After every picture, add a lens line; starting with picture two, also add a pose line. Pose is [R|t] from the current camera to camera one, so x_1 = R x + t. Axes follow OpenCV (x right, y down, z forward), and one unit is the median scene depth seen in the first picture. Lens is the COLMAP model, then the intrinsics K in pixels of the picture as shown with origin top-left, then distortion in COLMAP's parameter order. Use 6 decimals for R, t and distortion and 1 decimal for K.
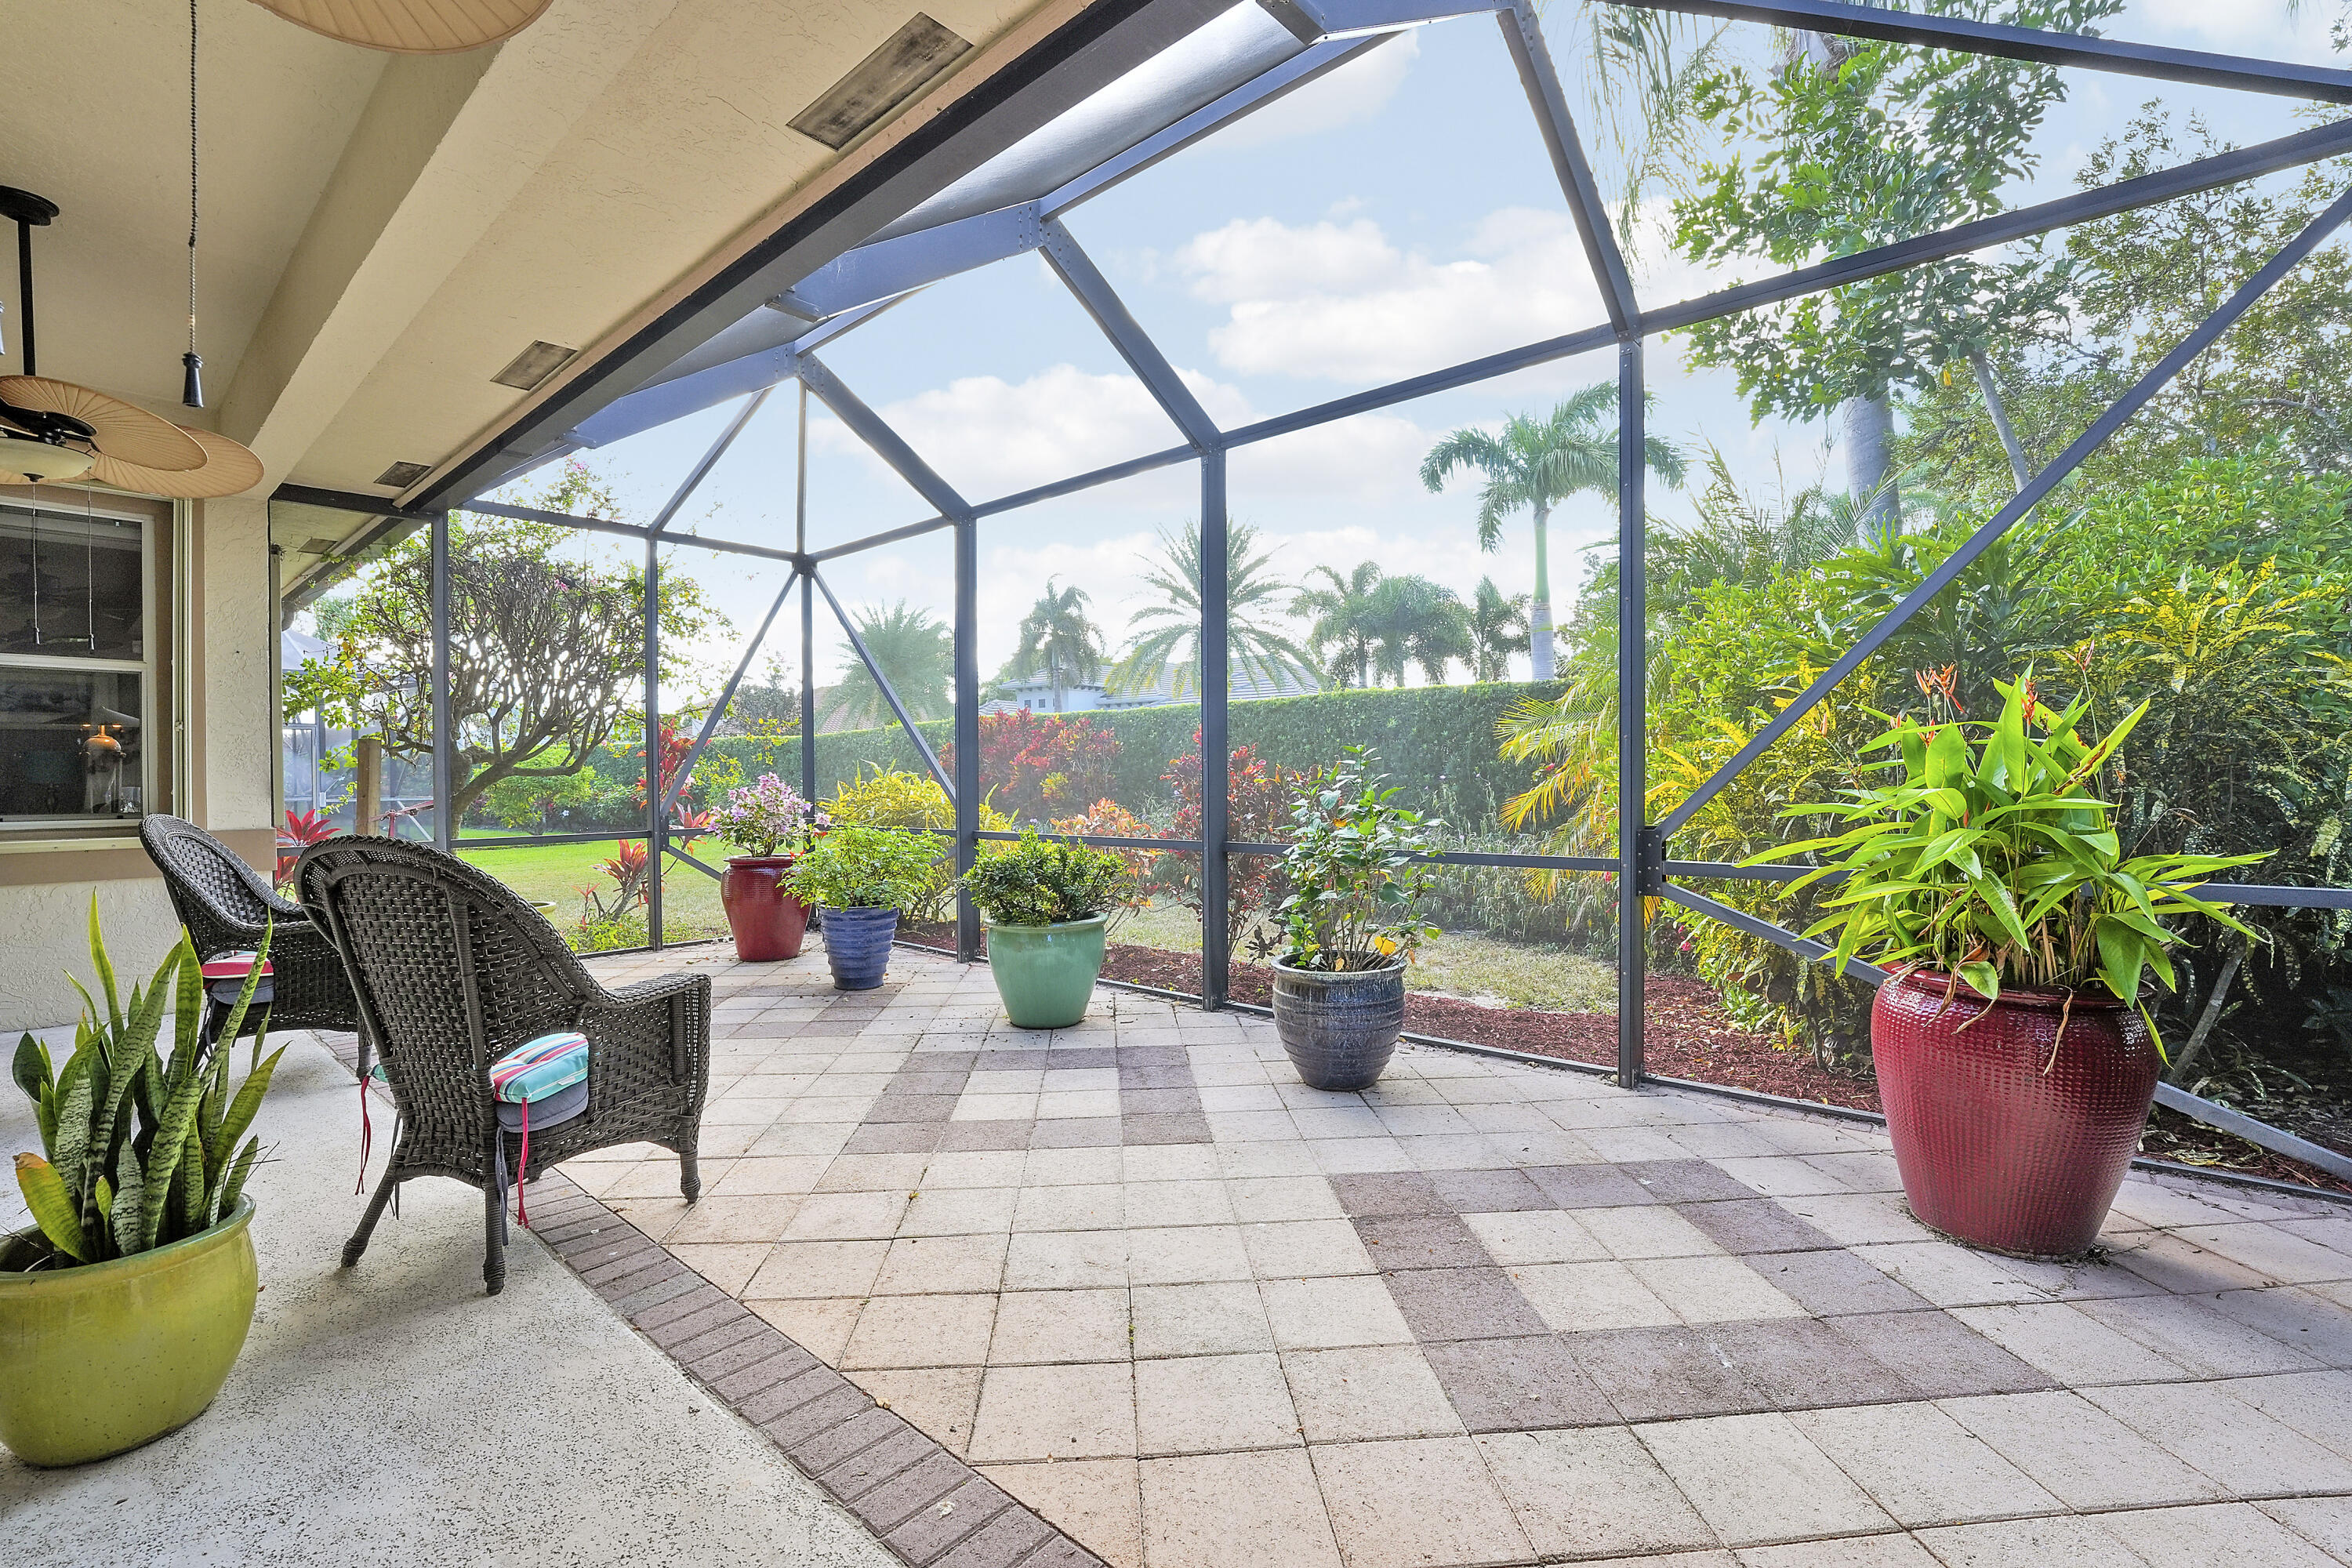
lens RADIAL K [[967.1, 0, 1197.8], [0, 967.1, 784.8], [0, 0, 1]] dist [-0.019790, 0.000370]
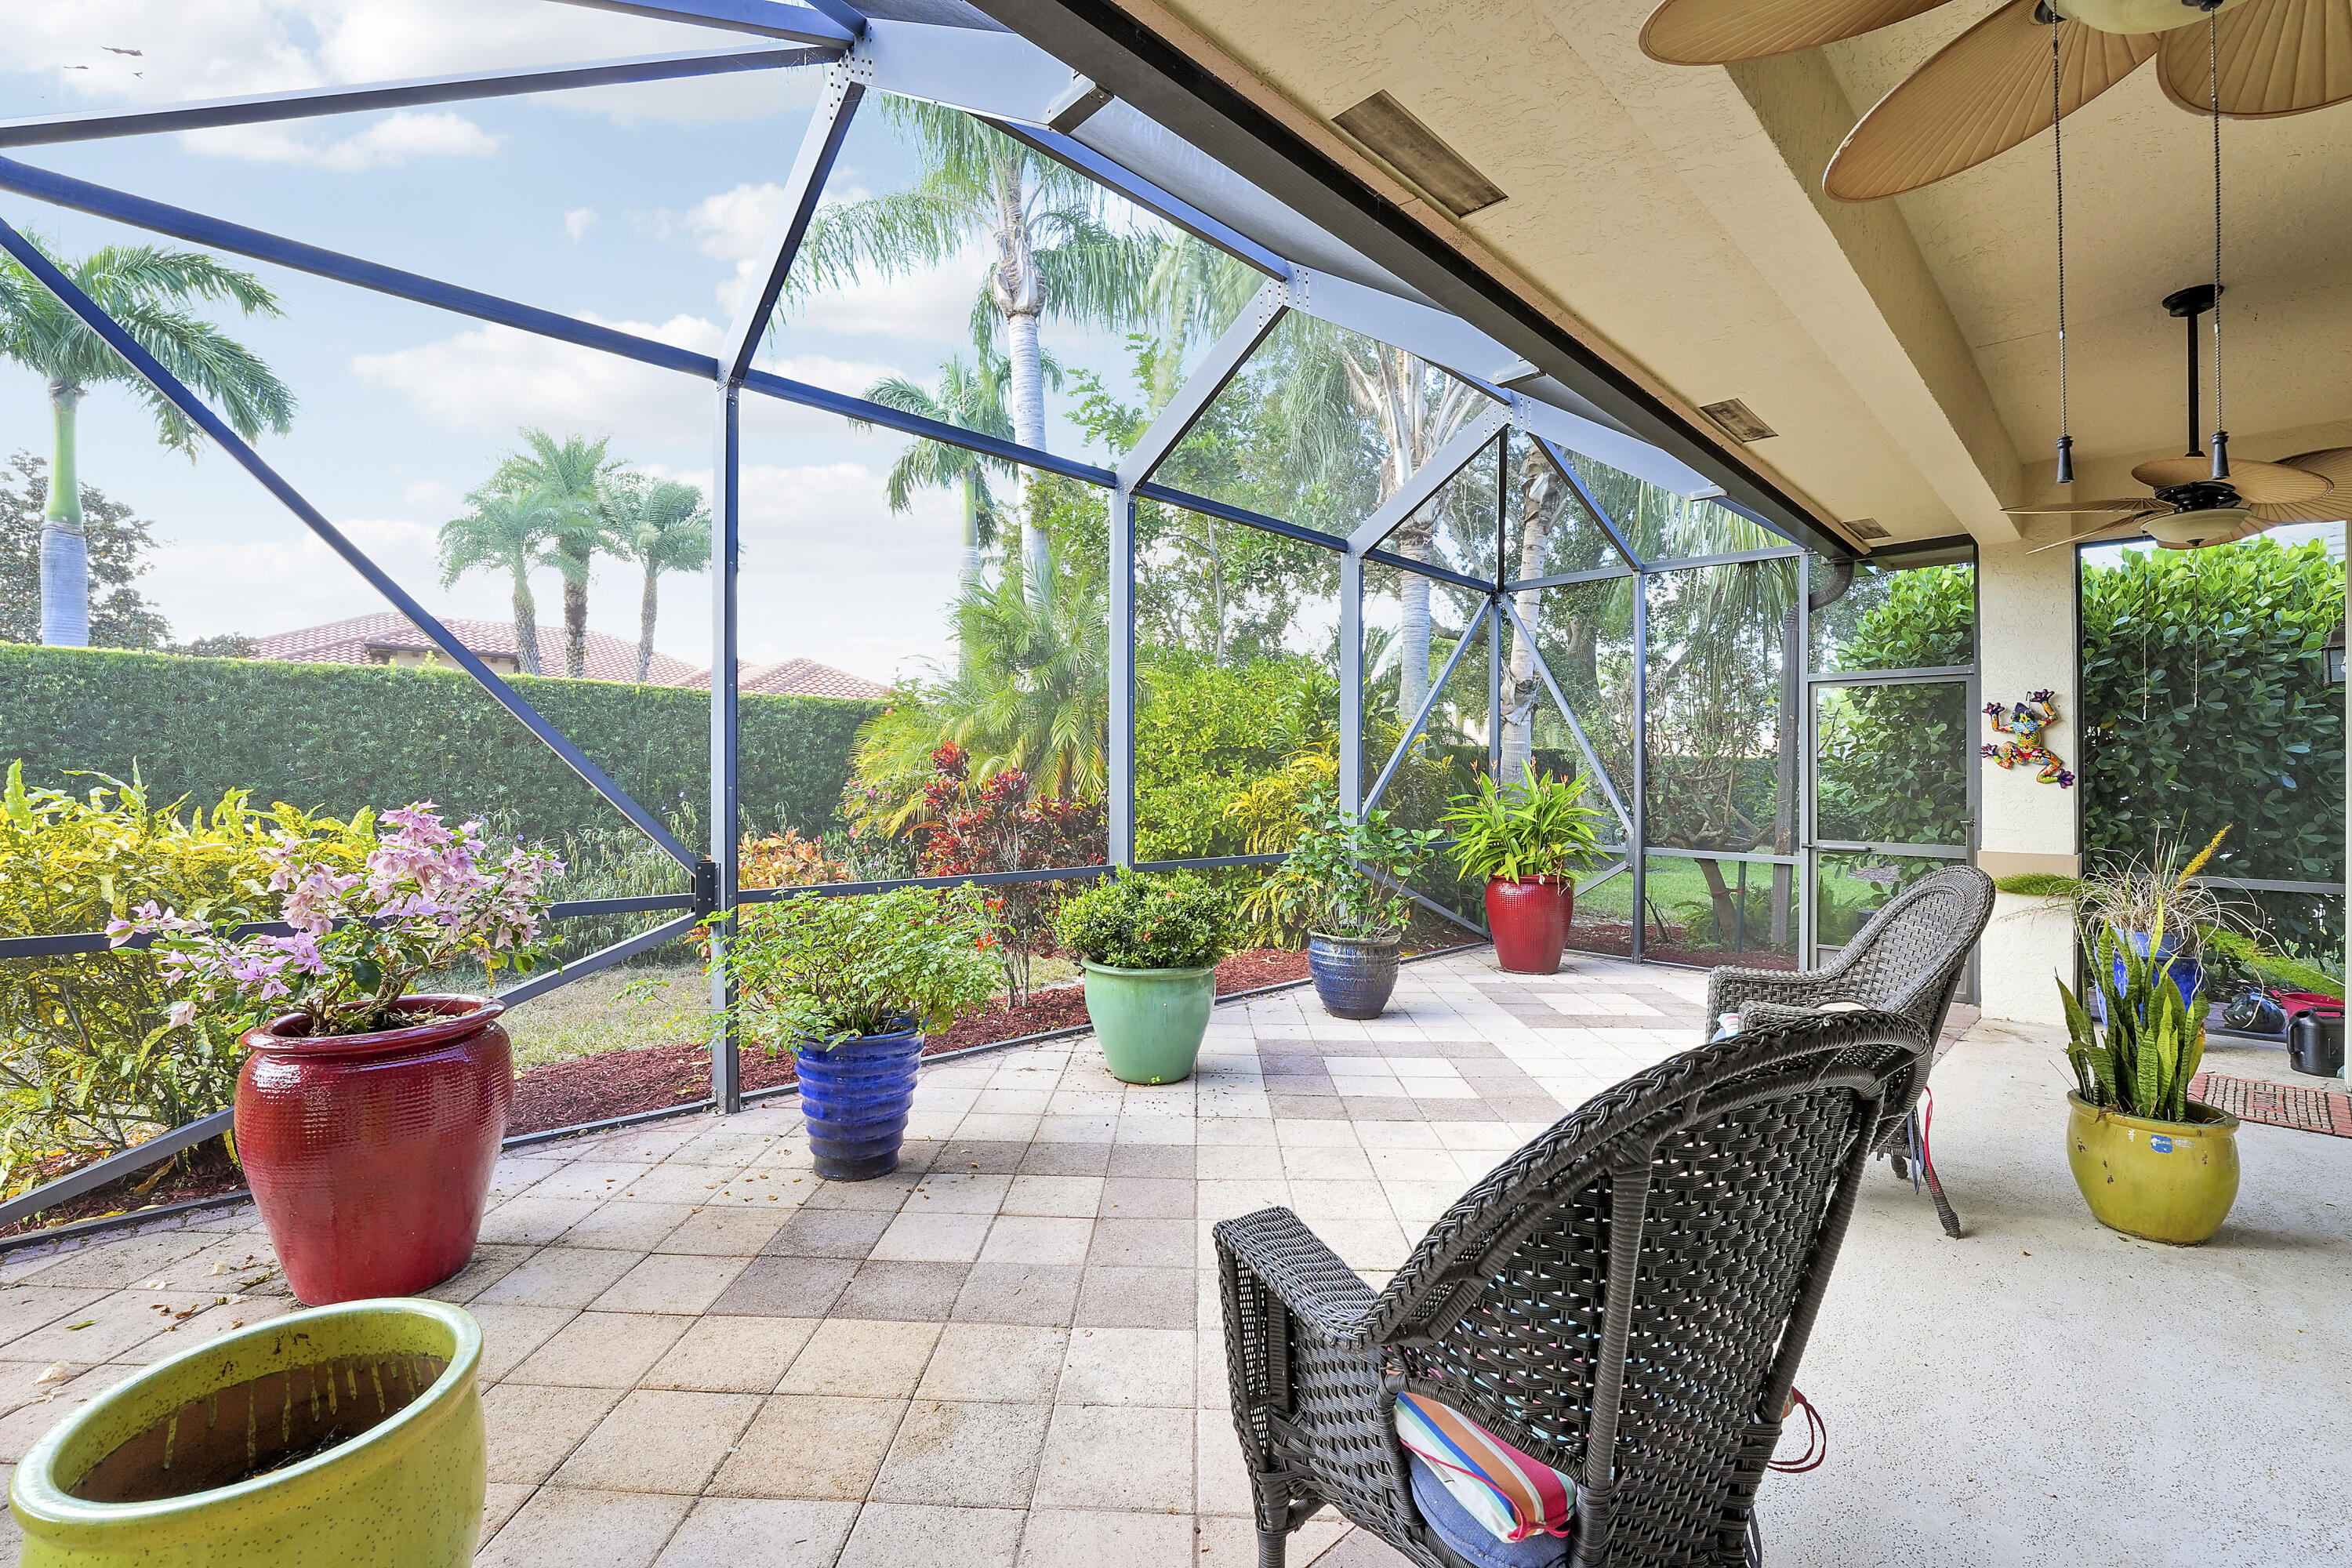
lens RADIAL K [[967.1, 0, 1197.8], [0, 967.1, 784.8], [0, 0, 1]] dist [-0.019790, 0.000370]
pose [[0.106648, 0.026887, 0.993933, -0.496443], [-0.000656, 0.999636, -0.026971, -0.000144], [-0.994297, 0.002225, 0.106627, 0.407789]]
